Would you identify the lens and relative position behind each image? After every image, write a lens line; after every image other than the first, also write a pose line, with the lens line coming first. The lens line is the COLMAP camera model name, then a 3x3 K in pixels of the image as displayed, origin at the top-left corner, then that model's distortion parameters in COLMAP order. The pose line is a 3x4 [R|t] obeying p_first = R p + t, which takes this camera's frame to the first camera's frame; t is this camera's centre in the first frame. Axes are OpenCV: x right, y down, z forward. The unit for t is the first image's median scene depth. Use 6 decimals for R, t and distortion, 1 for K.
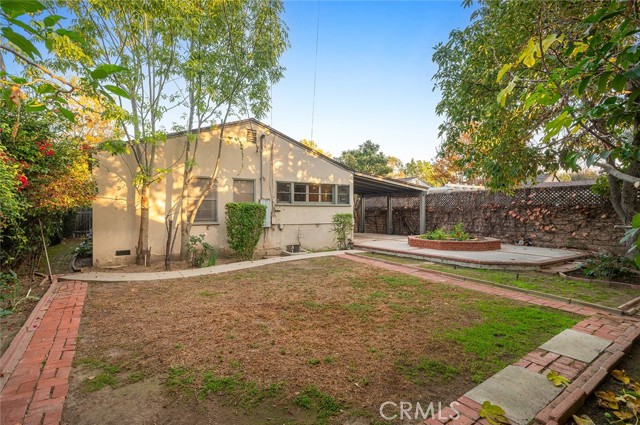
lens RADIAL K [[309.9, 0, 320.0], [0, 309.9, 212.5], [0, 0, 1]] dist [0.000198, -0.000004]
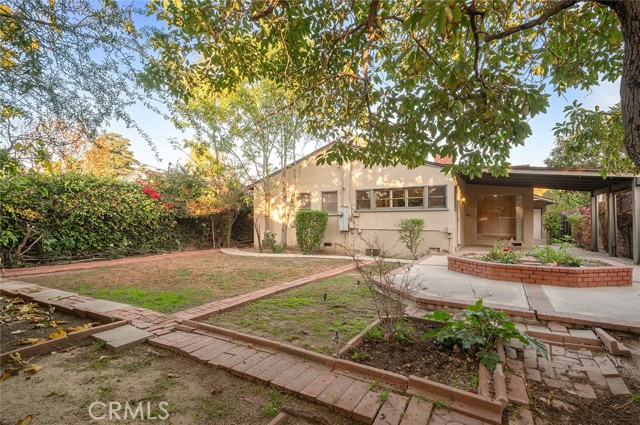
lens RADIAL K [[316.1, 0, 320.0], [0, 316.1, 212.5], [0, 0, 1]] dist [0.000914, 0.000028]
pose [[0.424394, -0.017090, -0.905317, 0.840428], [-0.001501, 0.999807, -0.019577, 0.002058], [0.905477, 0.009667, 0.424286, 0.409425]]
